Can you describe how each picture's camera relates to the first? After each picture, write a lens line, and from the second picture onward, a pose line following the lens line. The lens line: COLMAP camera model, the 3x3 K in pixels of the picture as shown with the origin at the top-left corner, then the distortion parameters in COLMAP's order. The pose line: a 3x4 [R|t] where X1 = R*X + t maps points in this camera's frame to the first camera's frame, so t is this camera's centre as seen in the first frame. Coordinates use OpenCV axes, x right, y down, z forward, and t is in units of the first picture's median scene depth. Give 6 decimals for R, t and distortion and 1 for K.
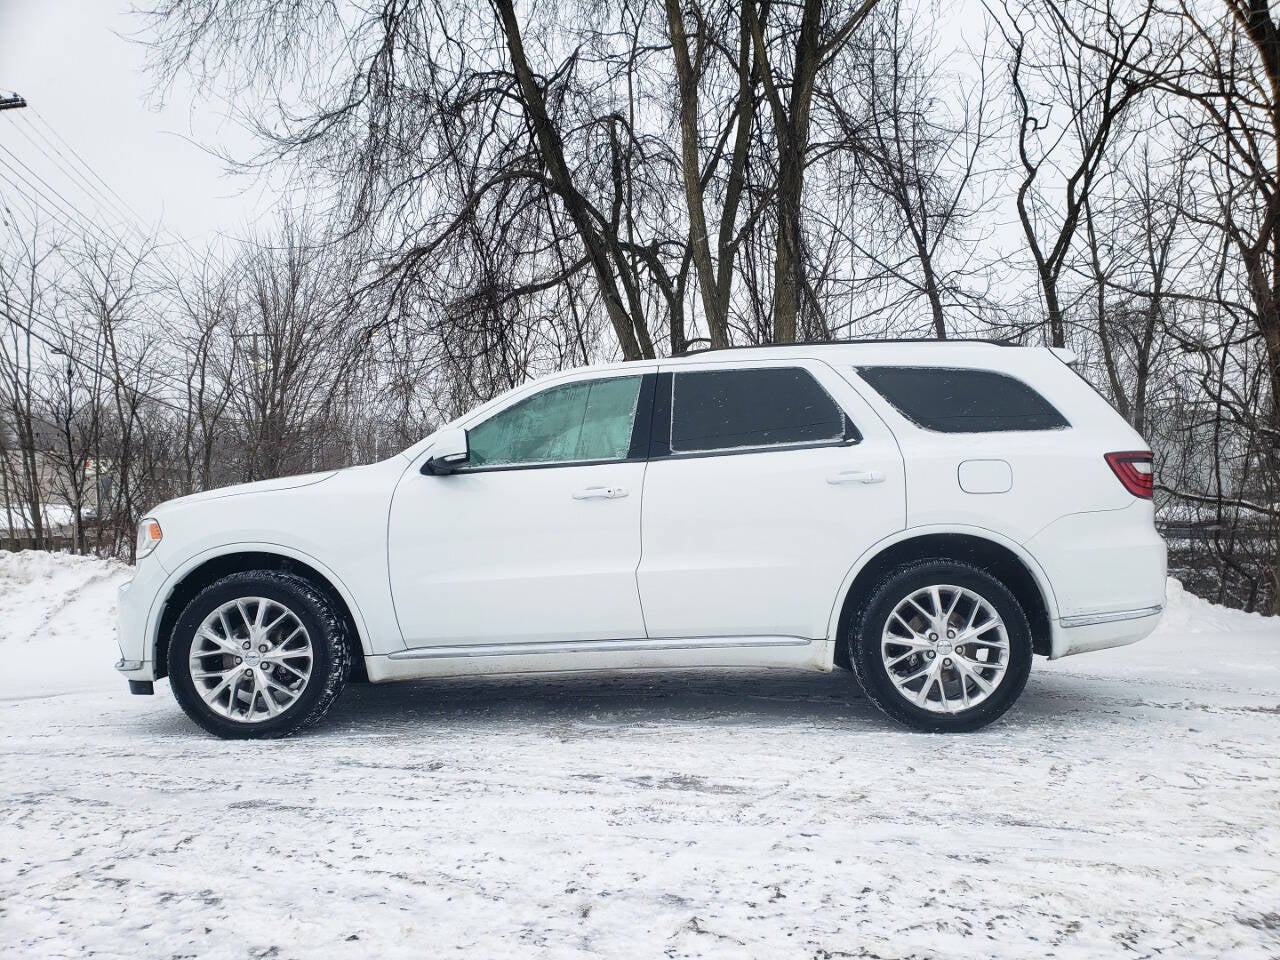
lens RADIAL K [[1038.6, 0, 640.0], [0, 1038.6, 480.0], [0, 0, 1]] dist [0.029164, -0.004013]
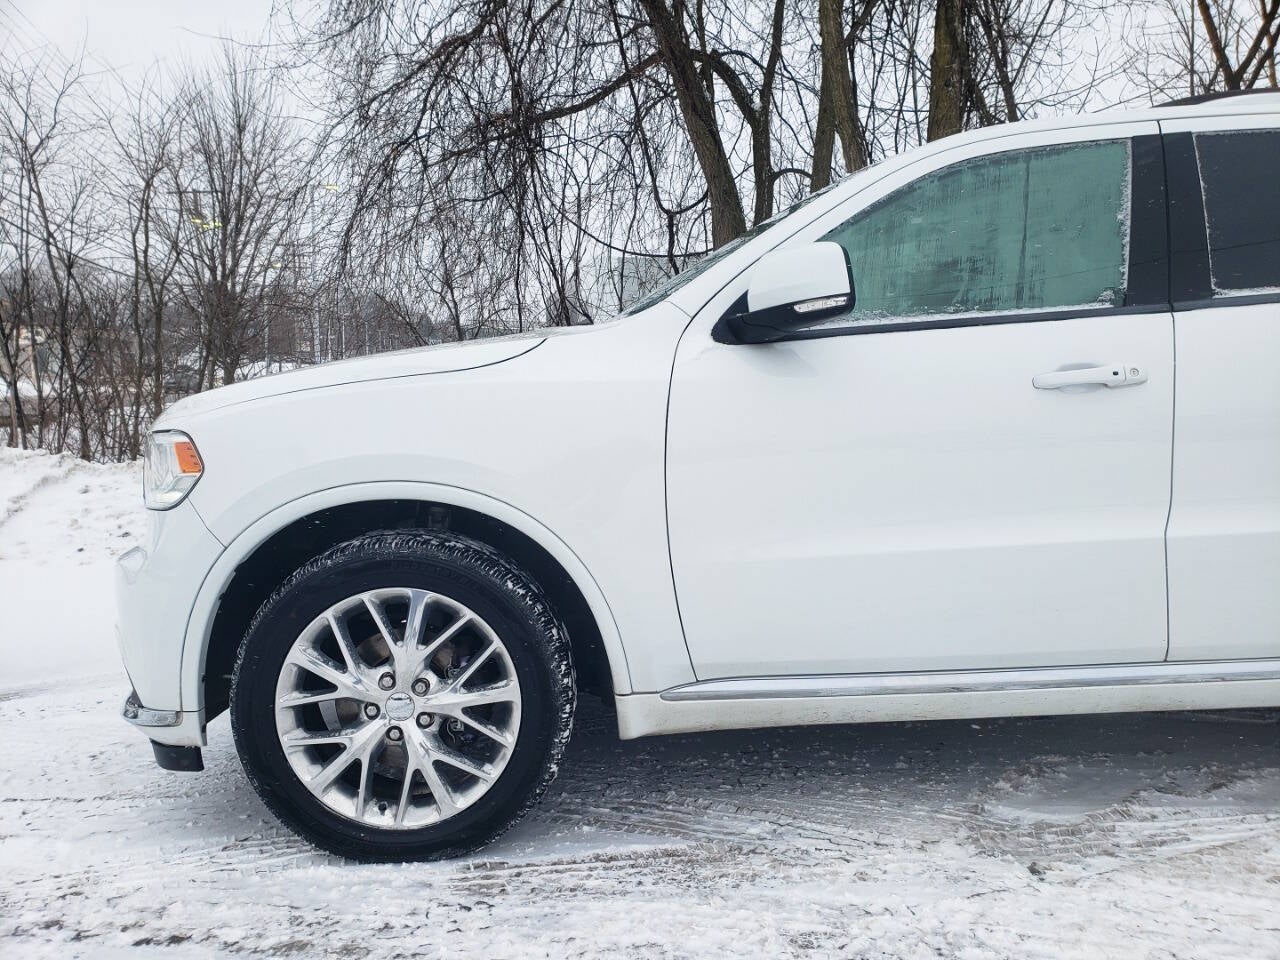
lens RADIAL K [[1038.6, 0, 640.0], [0, 1038.6, 480.0], [0, 0, 1]] dist [0.029164, -0.004013]
pose [[0.998995, -0.011318, 0.043380, -0.255610], [0.005792, 0.992085, 0.125434, -0.001339], [-0.044456, -0.125057, 0.991153, 0.469161]]
